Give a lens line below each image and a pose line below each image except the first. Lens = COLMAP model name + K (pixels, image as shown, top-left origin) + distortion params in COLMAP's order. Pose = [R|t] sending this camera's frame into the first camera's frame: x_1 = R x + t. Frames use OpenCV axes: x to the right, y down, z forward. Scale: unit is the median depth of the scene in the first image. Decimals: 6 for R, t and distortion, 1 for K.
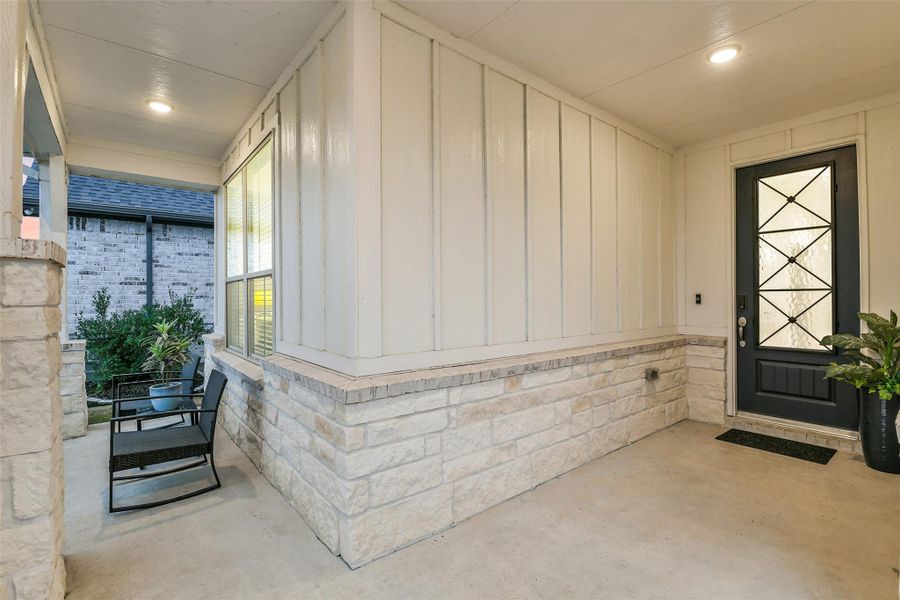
lens RADIAL K [[413.6, 0, 450.0], [0, 413.6, 300.0], [0, 0, 1]] dist [-0.005991, -0.000684]
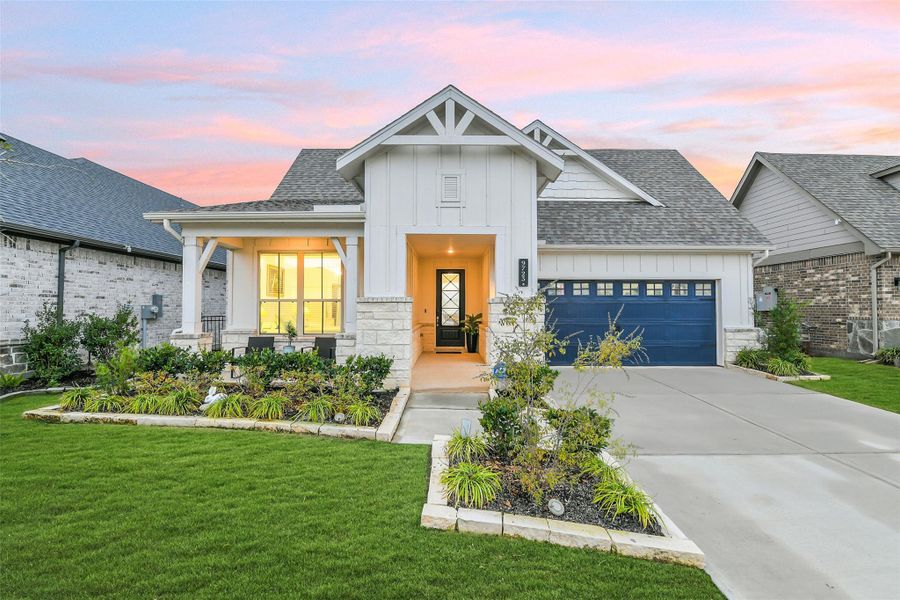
lens RADIAL K [[384.0, 0, 450.0], [0, 384.0, 300.0], [0, 0, 1]] dist [-0.009350, -0.000452]
pose [[0.628776, 0.025128, 0.777181, -0.950778], [-0.000336, 0.999486, -0.032044, 0.005470], [-0.777587, 0.019887, 0.628461, -0.573796]]
